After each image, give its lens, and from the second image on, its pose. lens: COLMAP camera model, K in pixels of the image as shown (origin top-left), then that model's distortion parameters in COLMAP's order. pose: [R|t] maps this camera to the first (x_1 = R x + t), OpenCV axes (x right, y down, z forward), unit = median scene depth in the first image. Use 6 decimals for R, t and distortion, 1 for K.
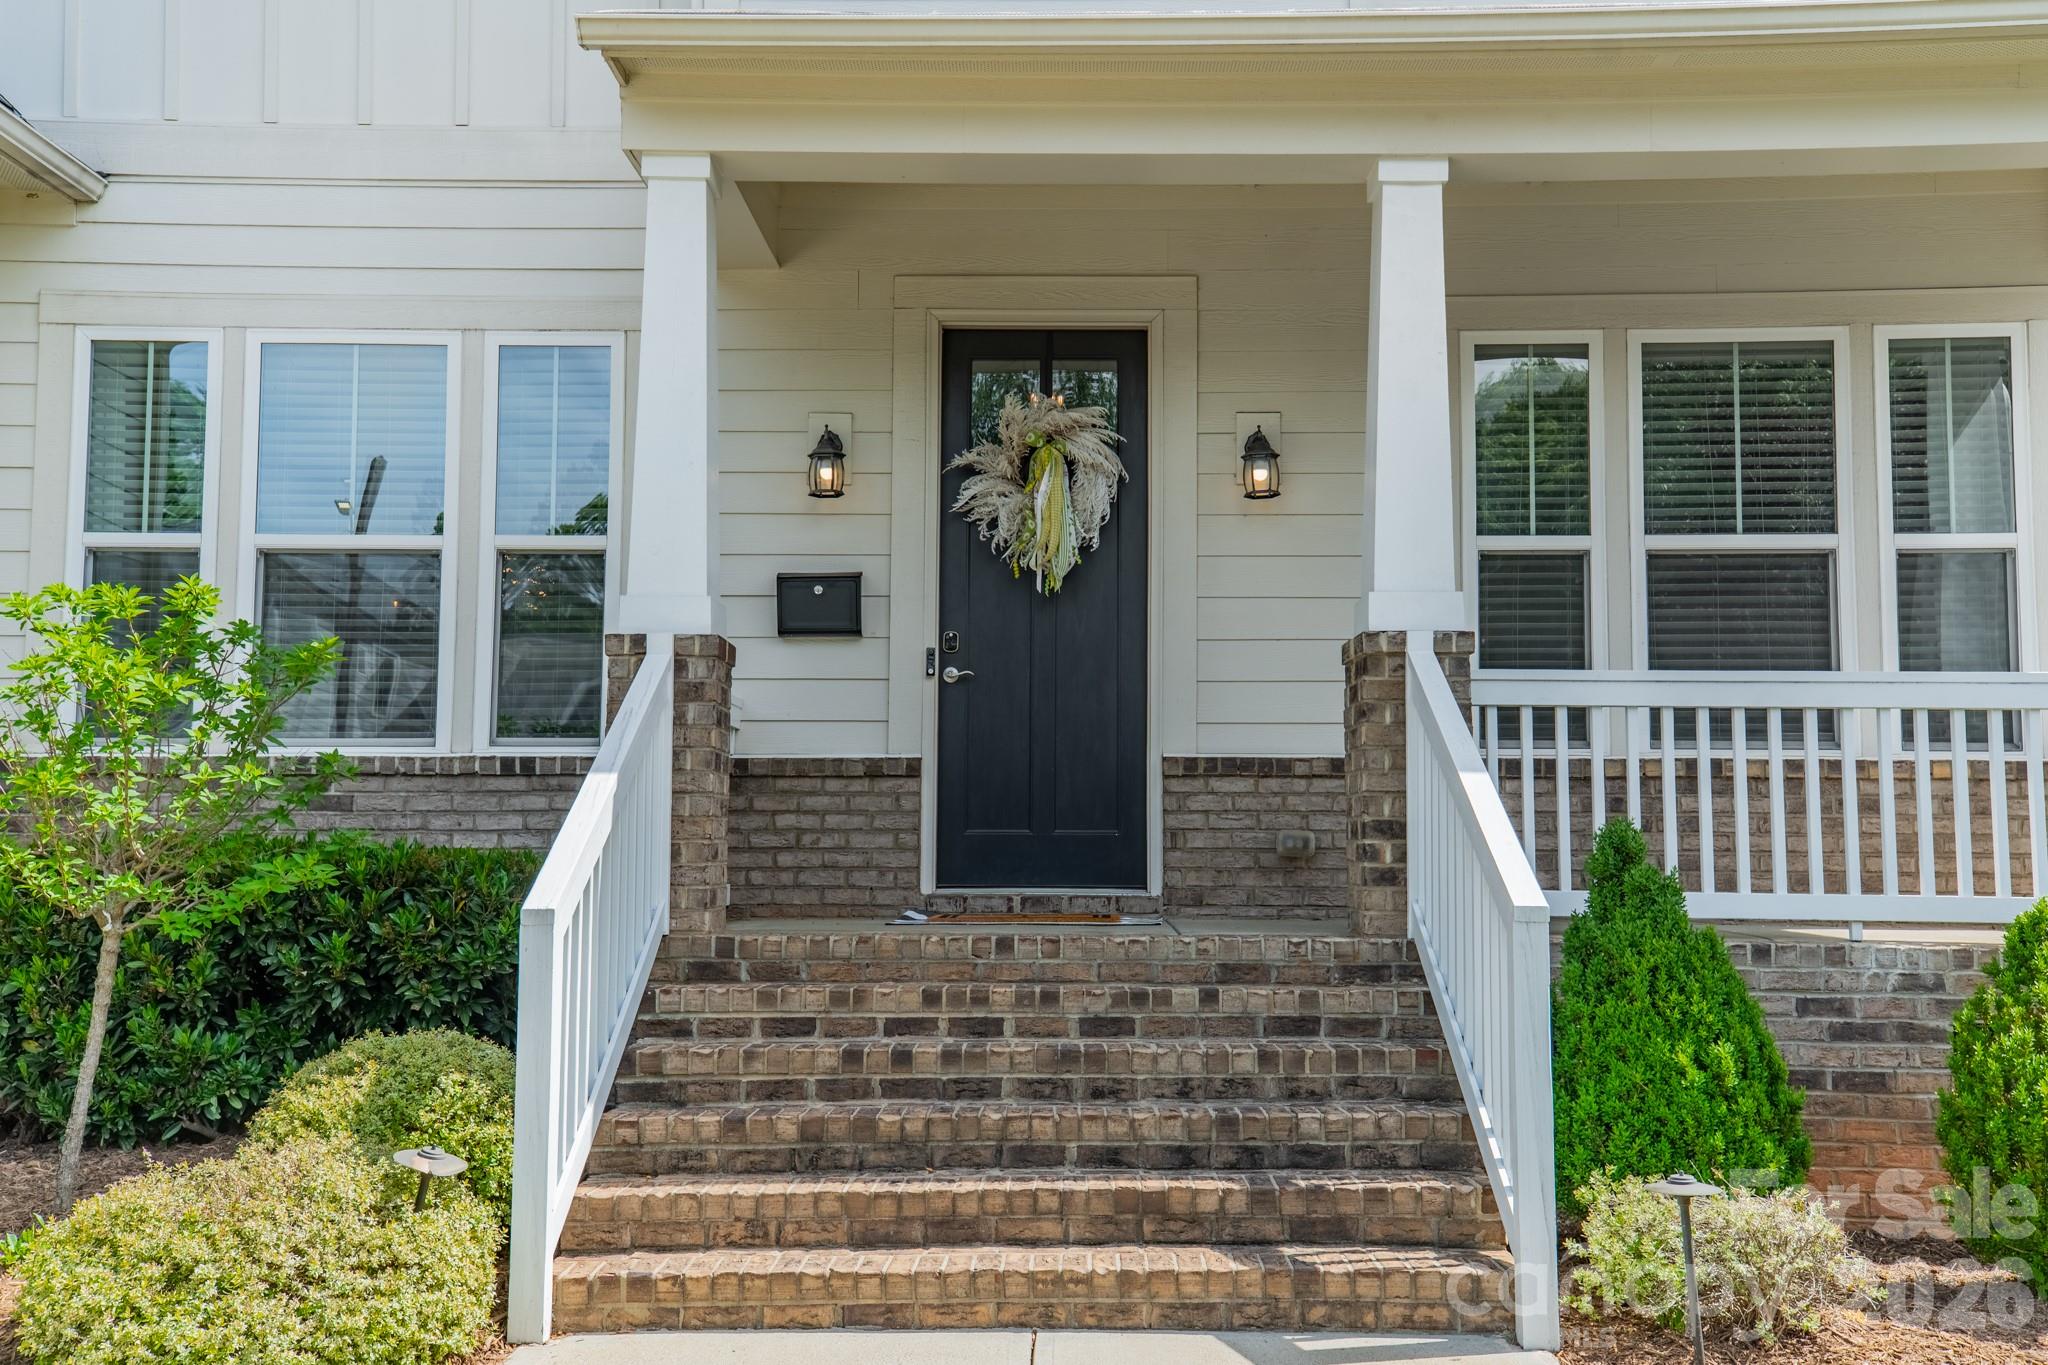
lens RADIAL K [[1973.2, 0, 1027.9], [0, 1973.2, 673.6], [0, 0, 1]] dist [0.126184, 0.000000]
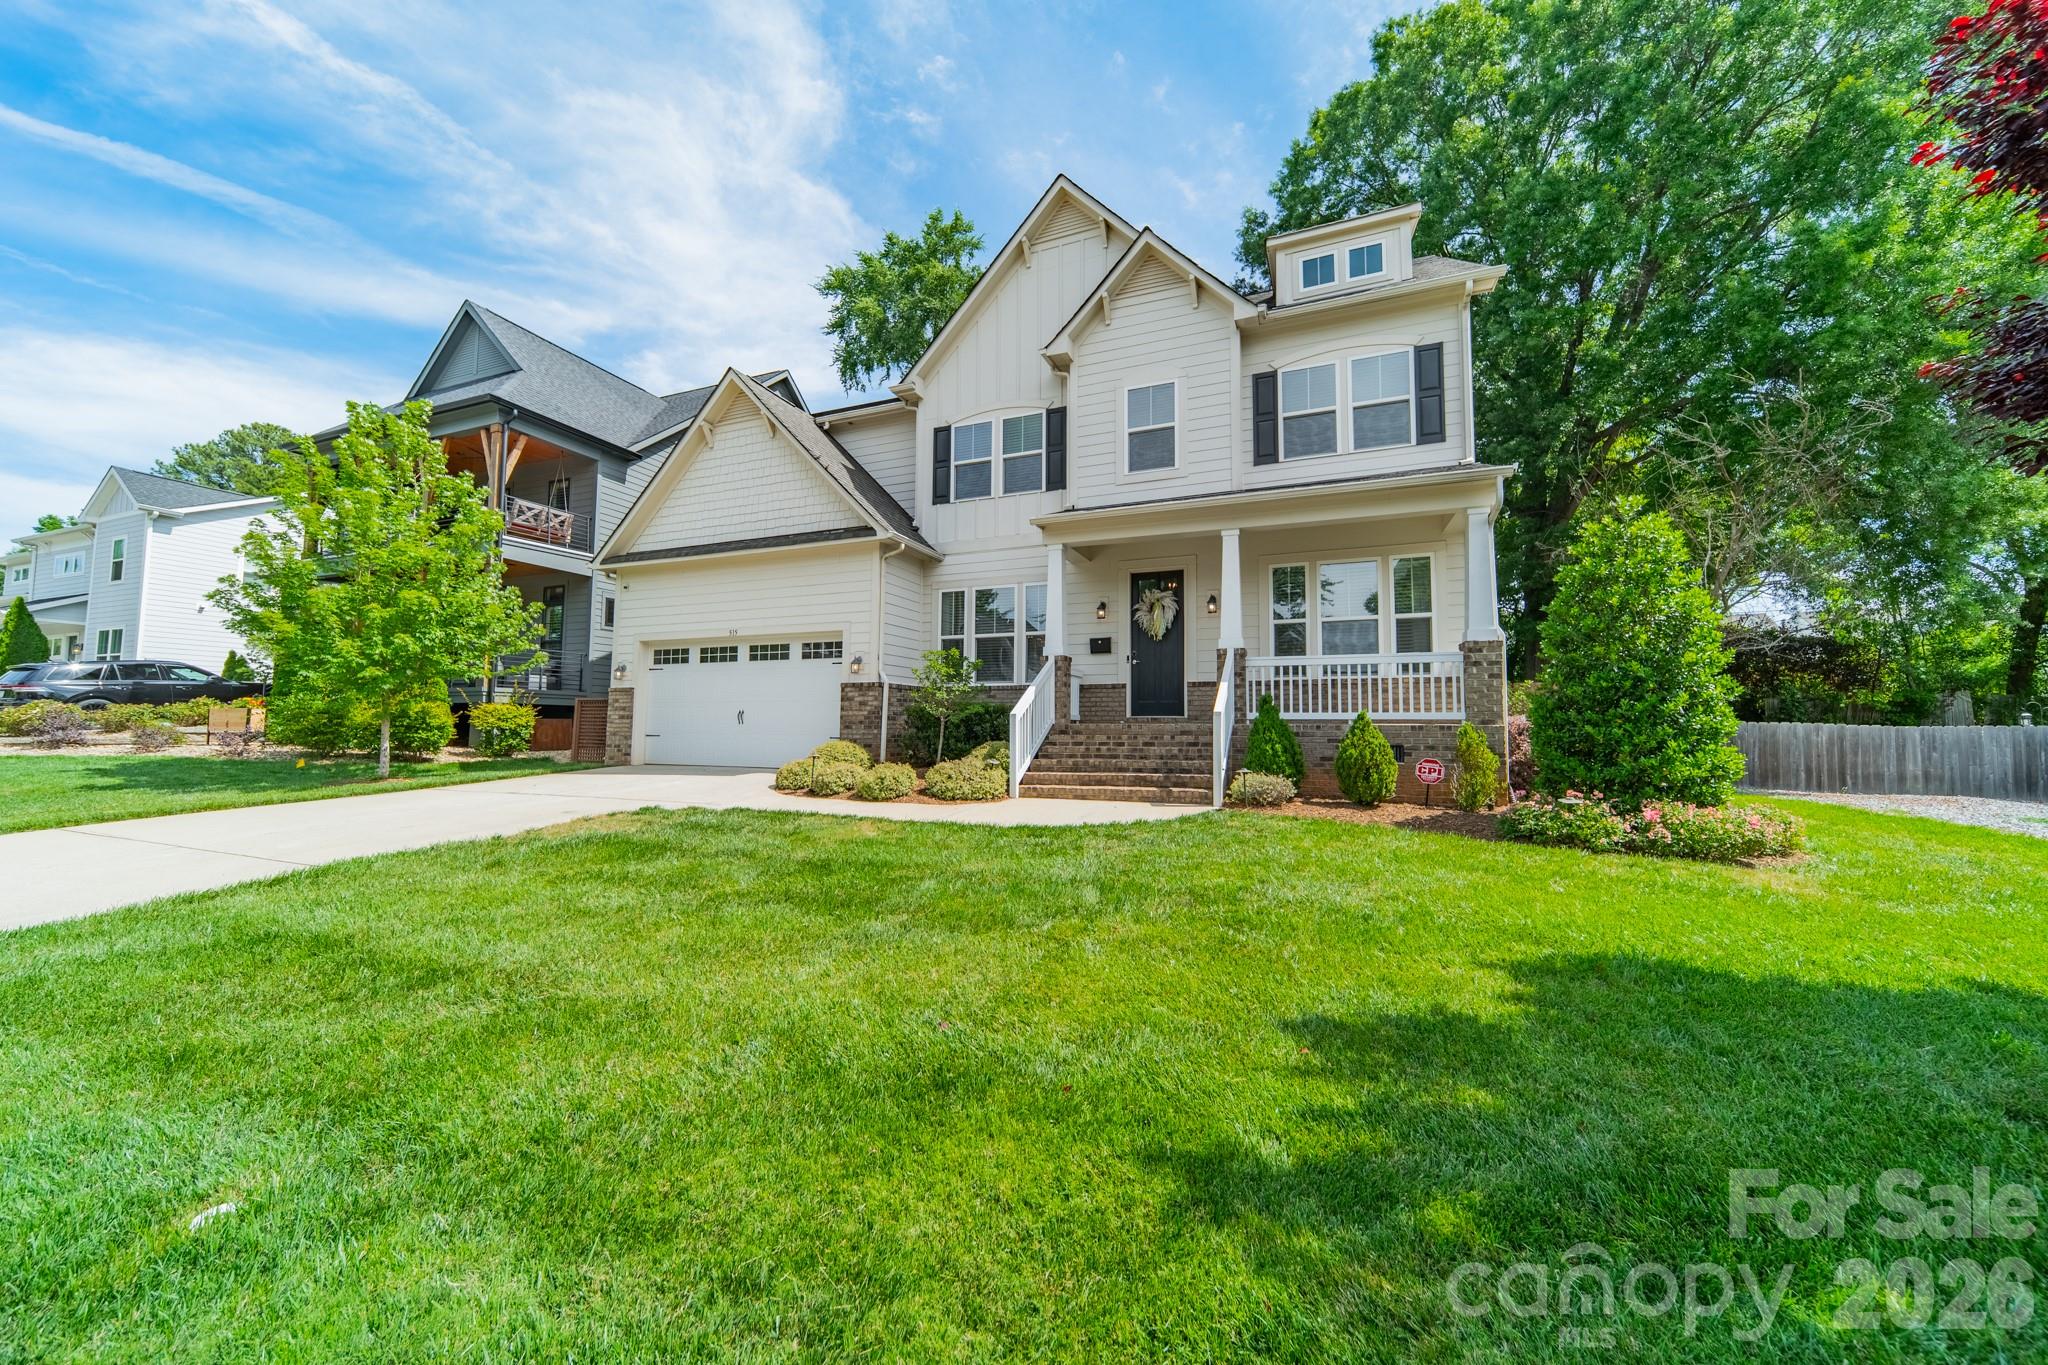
lens RADIAL K [[728.8, 0, 1024.9], [0, 728.8, 682.9], [0, 0, 1]] dist [0.011146, -0.000102]
pose [[0.934578, -0.021179, -0.355128, 0.280978], [0.033990, 0.998976, 0.029874, -0.009249], [0.354131, -0.039991, 0.934340, -0.450446]]
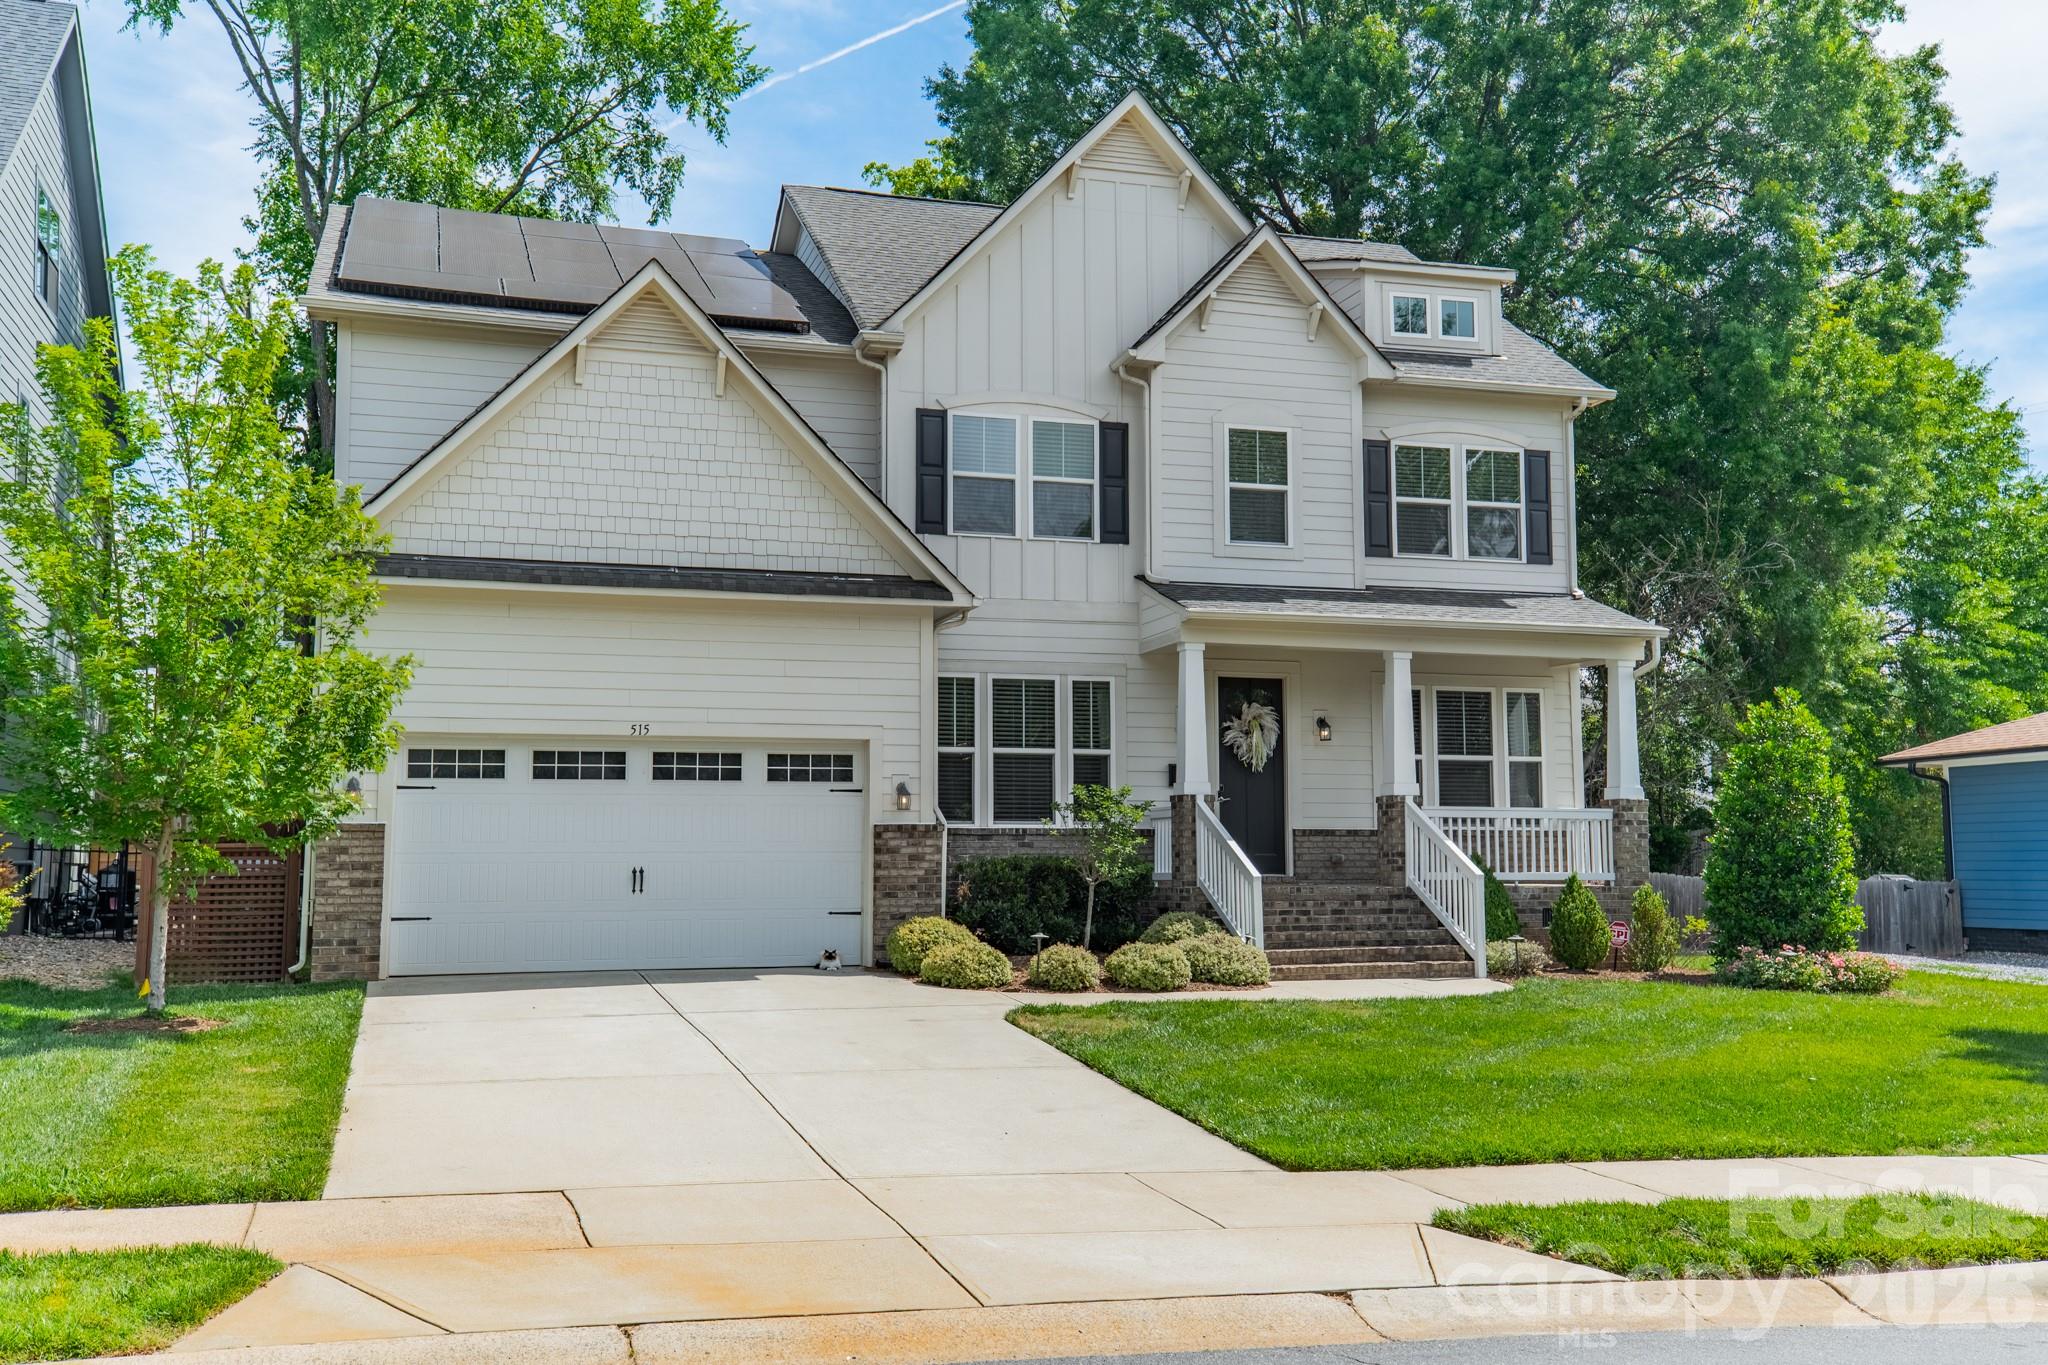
lens RADIAL K [[1973.2, 0, 1025.5], [0, 1973.2, 695.9], [0, 0, 1]] dist [0.126184, 0.000000]
pose [[0.947165, 0.020355, 0.320099, -1.267615], [-0.022471, 0.999743, 0.002917, -0.156994], [-0.319958, -0.009956, 0.947379, -1.671842]]
